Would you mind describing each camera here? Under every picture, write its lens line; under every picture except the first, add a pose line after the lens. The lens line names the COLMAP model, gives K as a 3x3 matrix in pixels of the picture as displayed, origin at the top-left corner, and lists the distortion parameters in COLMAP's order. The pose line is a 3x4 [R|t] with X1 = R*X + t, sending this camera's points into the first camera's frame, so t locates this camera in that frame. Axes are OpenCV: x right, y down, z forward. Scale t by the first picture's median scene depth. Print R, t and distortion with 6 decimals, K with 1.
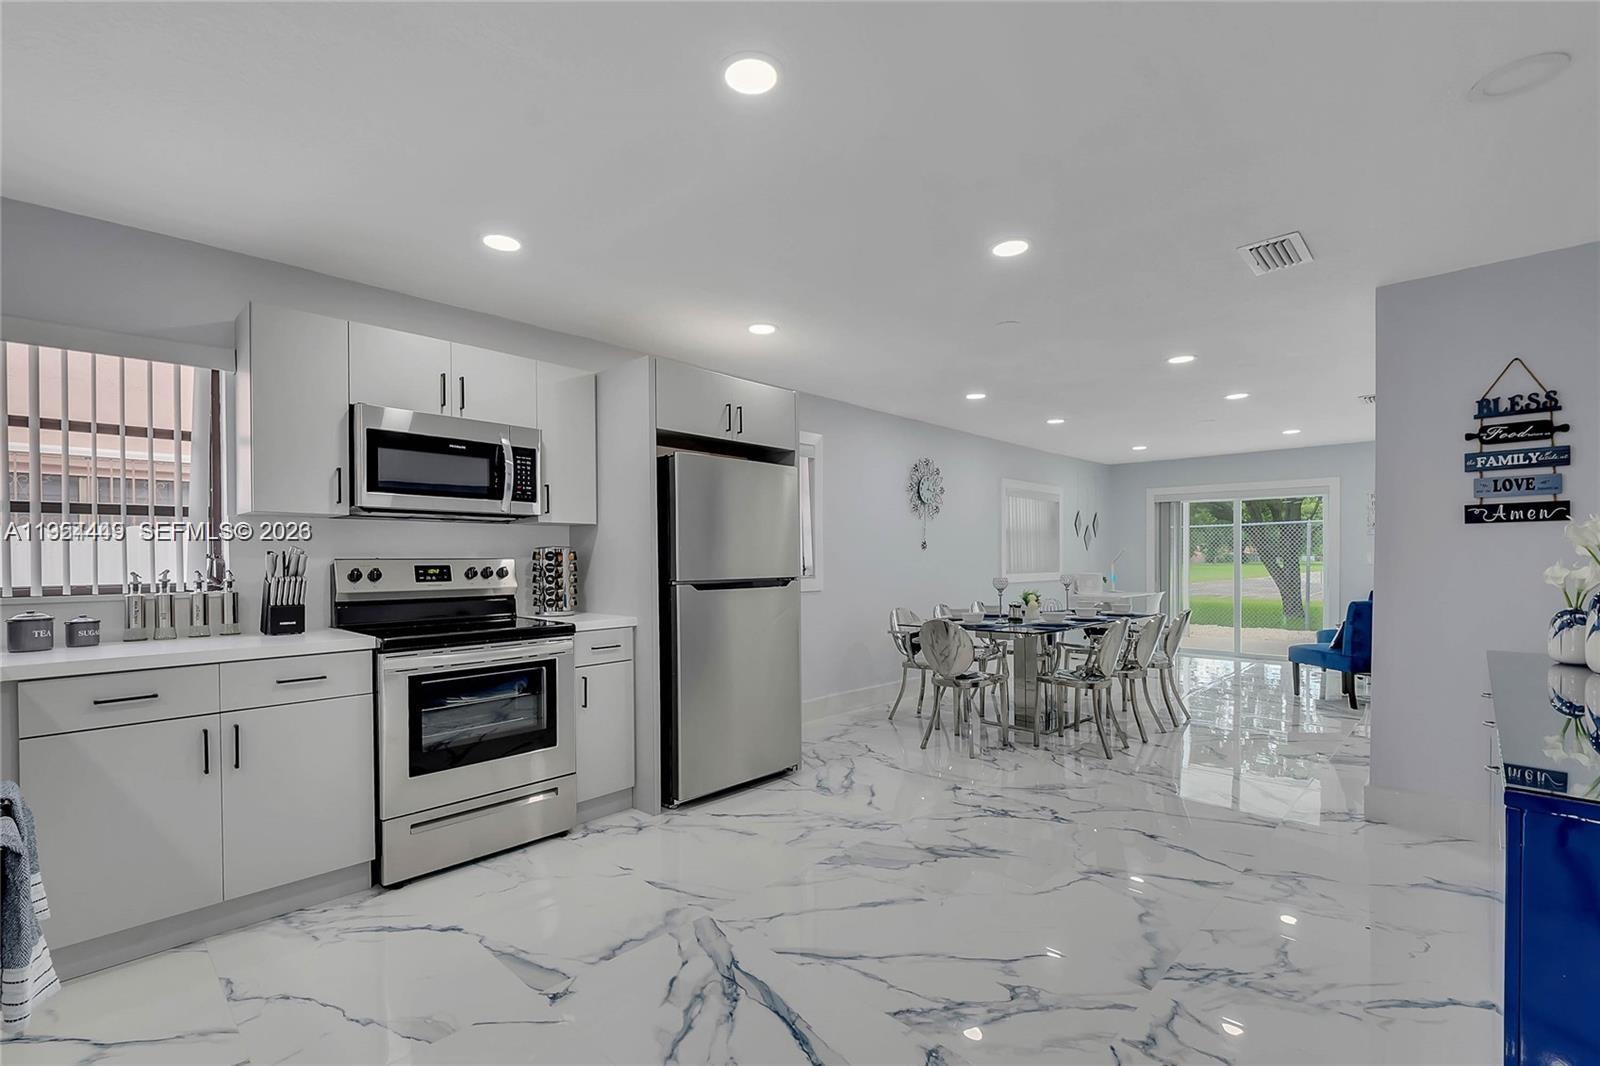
lens RADIAL K [[709.5, 0, 781.3], [0, 709.5, 562.1], [0, 0, 1]] dist [0.003100, -0.002882]
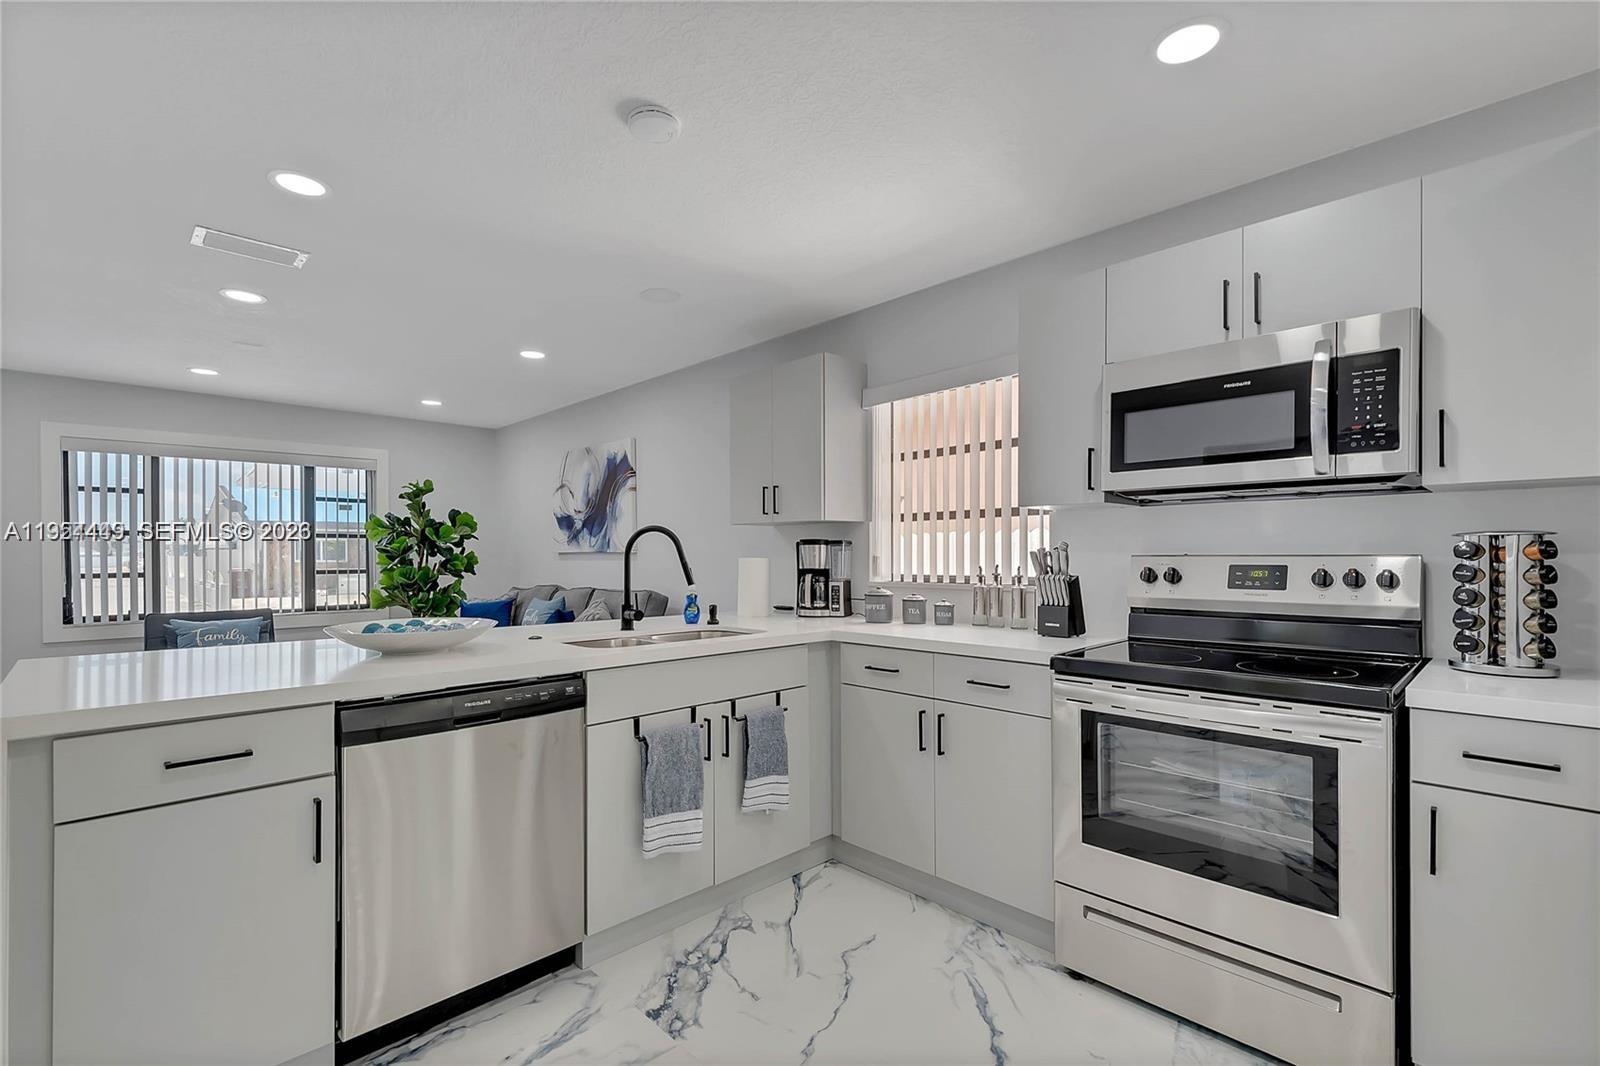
lens RADIAL K [[709.5, 0, 794.6], [0, 709.5, 555.7], [0, 0, 1]] dist [0.003100, -0.002882]
pose [[-0.032408, 0.003371, -0.999469, 0.212085], [-0.003783, 0.999987, 0.003496, -0.005278], [0.999468, 0.003894, -0.032395, 0.608912]]
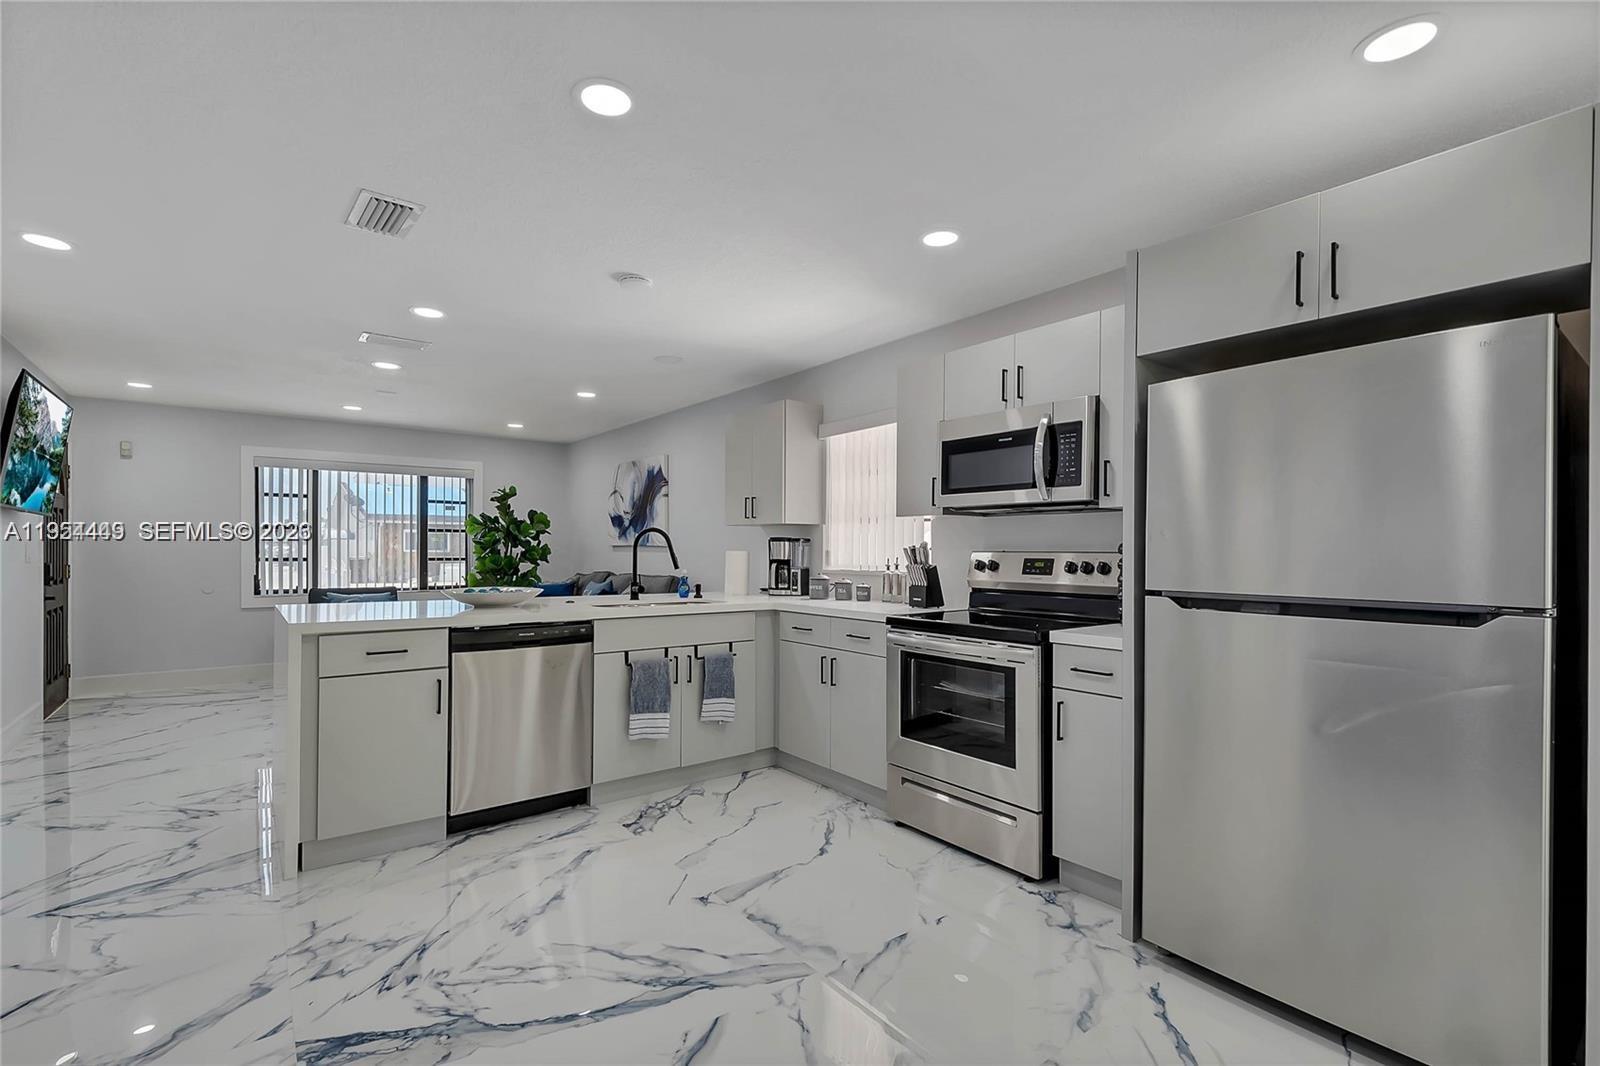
lens RADIAL K [[709.5, 0, 791.3], [0, 709.5, 550.5], [0, 0, 1]] dist [0.003100, -0.002882]
pose [[-0.144375, 0.003489, -0.989517, 0.569798], [-0.012844, 0.999903, 0.005400, -0.007693], [0.989440, 0.013489, -0.144316, 0.840733]]
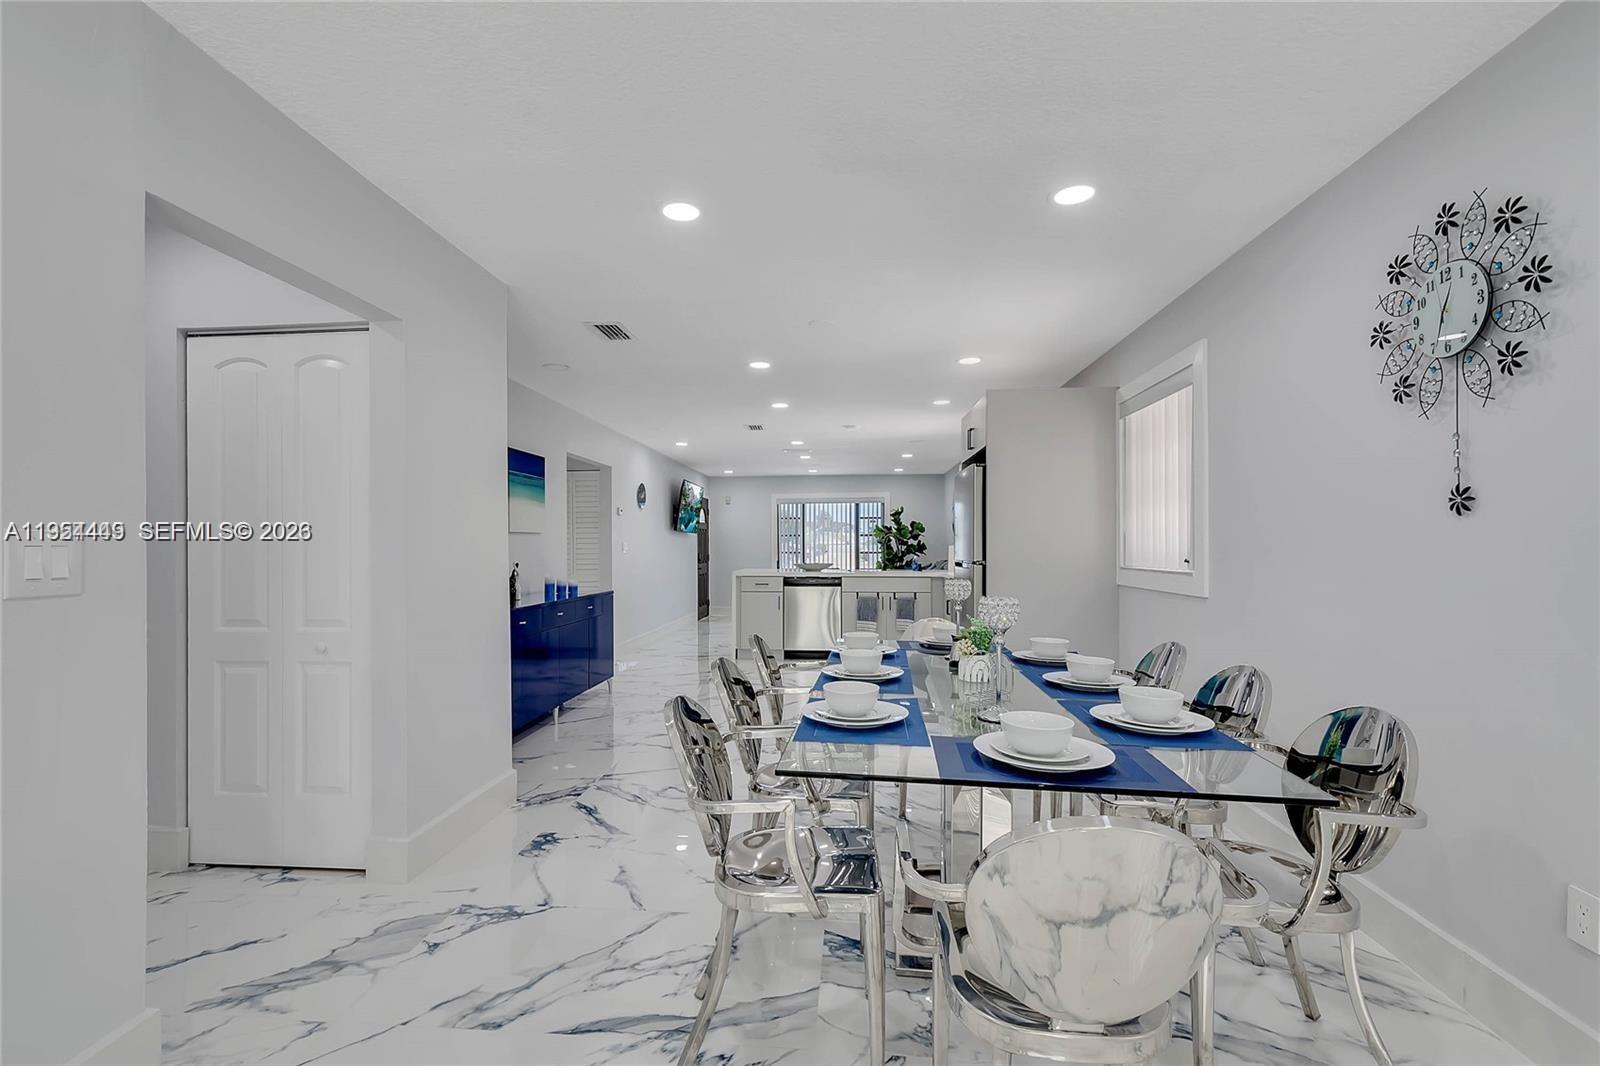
lens RADIAL K [[709.5, 0, 802.4], [0, 709.5, 539.9], [0, 0, 1]] dist [0.003100, -0.002882]
pose [[-0.763309, -0.001468, -0.646032, 1.215630], [-0.000976, 0.999999, -0.001119, -0.016463], [0.646033, -0.000224, -0.763310, 2.145958]]
